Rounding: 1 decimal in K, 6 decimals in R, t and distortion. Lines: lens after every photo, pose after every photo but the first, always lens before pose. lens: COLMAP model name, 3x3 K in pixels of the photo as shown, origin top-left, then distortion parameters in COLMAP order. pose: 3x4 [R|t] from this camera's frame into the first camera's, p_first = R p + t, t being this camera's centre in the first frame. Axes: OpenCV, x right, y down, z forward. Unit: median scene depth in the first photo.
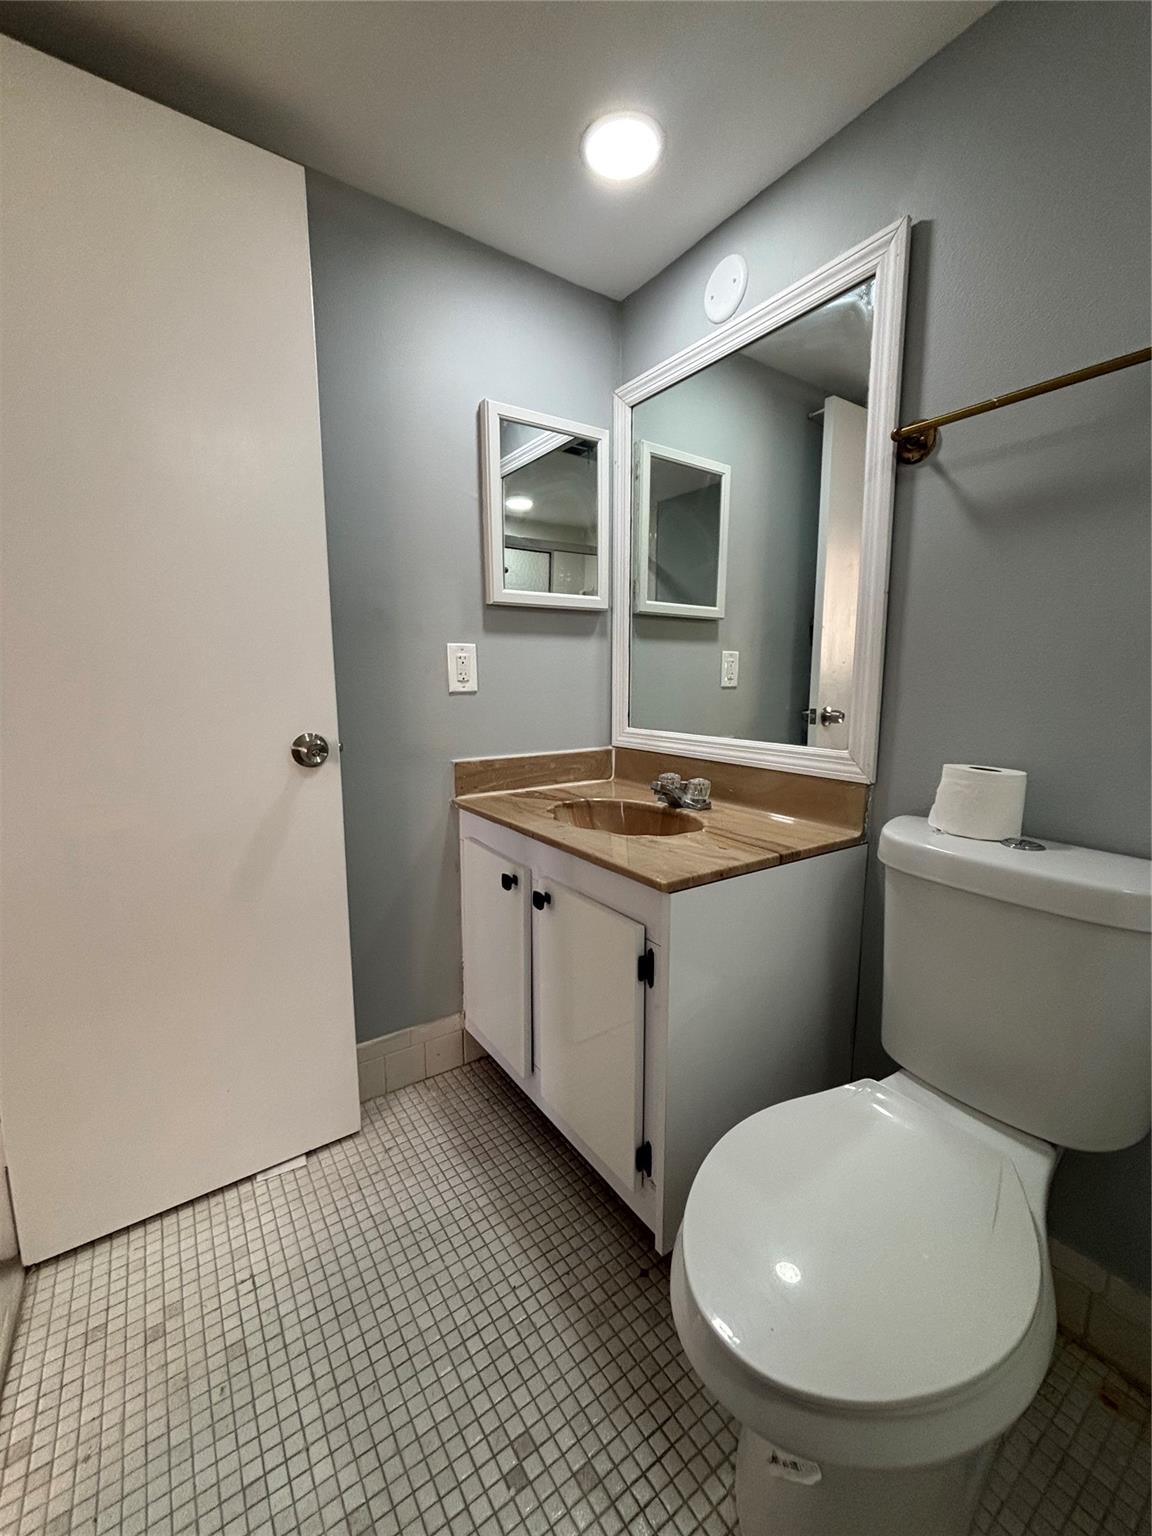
lens RADIAL K [[618.5, 0, 577.9], [0, 618.5, 768.1], [0, 0, 1]] dist [0.000432, -0.000330]
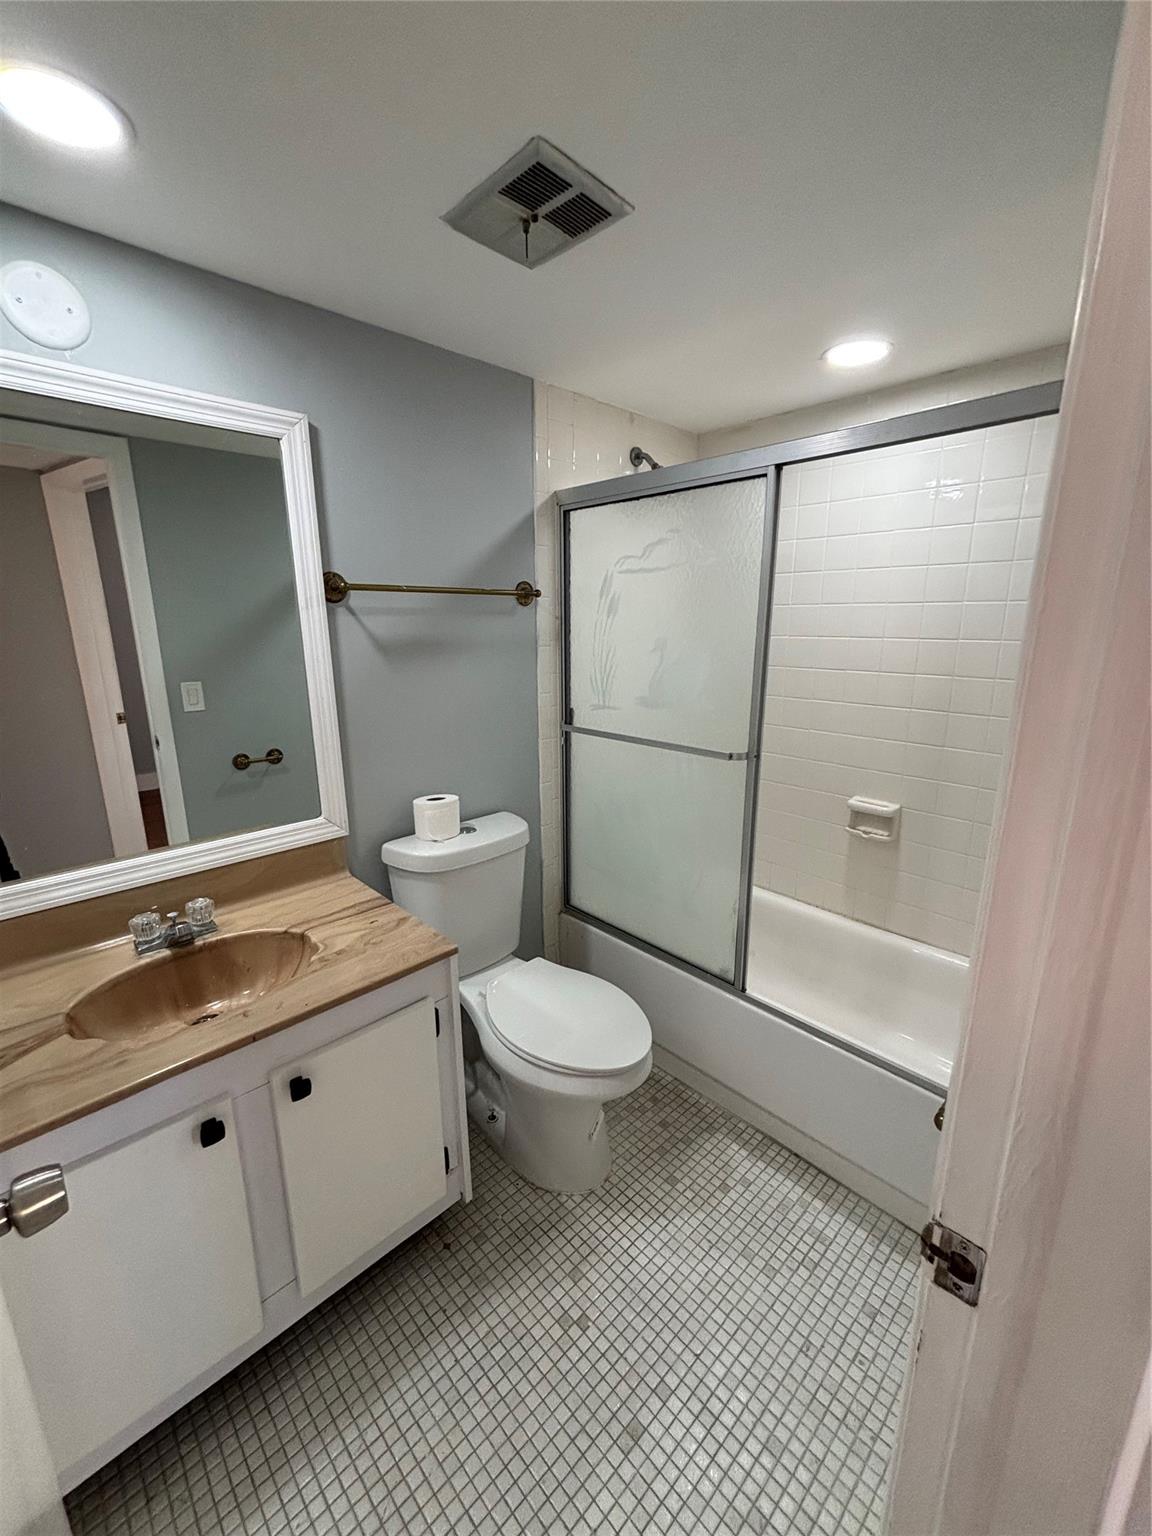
lens RADIAL K [[618.5, 0, 578.1], [0, 618.5, 765.3], [0, 0, 1]] dist [0.000432, -0.000330]
pose [[-0.166071, -0.230189, 0.958871, -1.018184], [0.148940, 0.955363, 0.255143, -0.455876], [-0.974801, 0.185186, -0.124374, 0.774803]]
